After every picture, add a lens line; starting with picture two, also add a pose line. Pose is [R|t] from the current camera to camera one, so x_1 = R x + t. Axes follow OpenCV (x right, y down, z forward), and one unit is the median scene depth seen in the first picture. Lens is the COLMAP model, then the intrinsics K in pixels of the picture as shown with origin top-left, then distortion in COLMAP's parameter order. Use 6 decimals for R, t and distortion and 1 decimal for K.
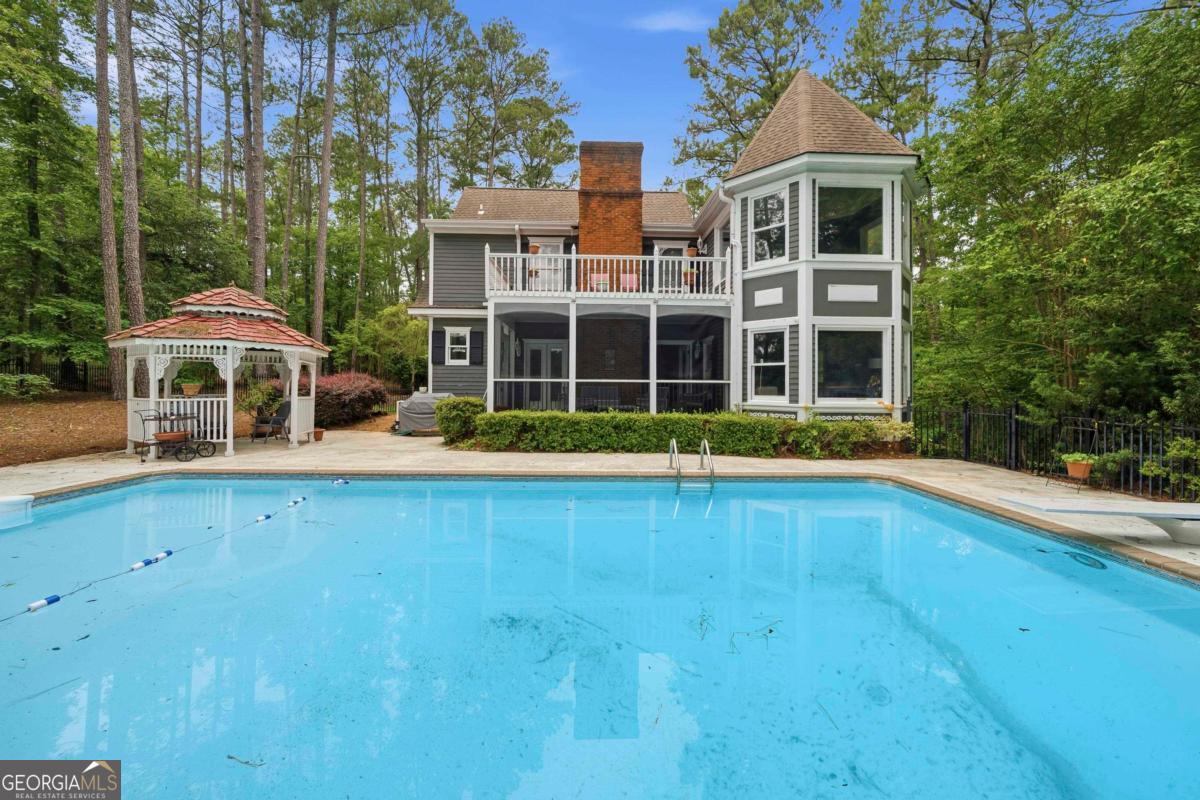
lens RADIAL K [[423.2, 0, 590.4], [0, 423.2, 380.1], [0, 0, 1]] dist [-0.000629, -0.000080]
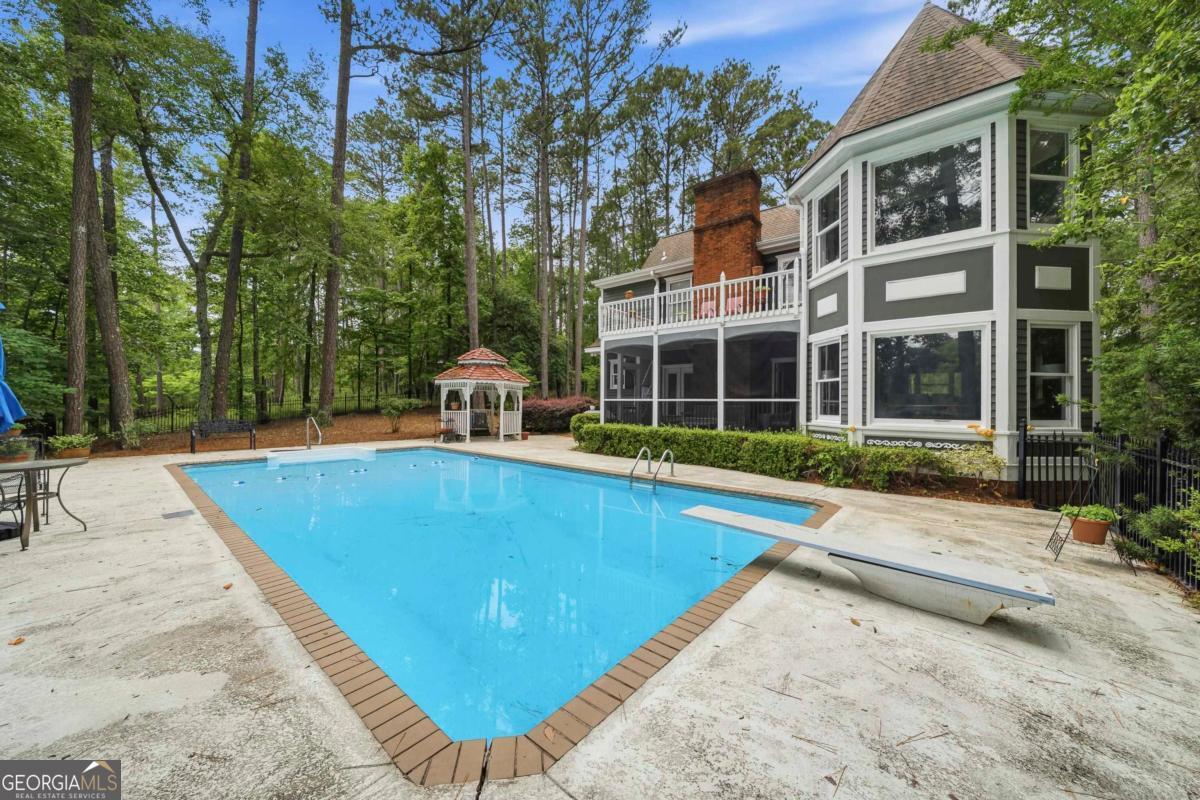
lens RADIAL K [[423.2, 0, 608.2], [0, 423.2, 400.3], [0, 0, 1]] dist [-0.000629, -0.000080]
pose [[0.758747, -0.006852, -0.651349, 0.656562], [0.004696, 0.999976, -0.005049, 0.007408], [0.651368, 0.000772, 0.758761, 0.013657]]
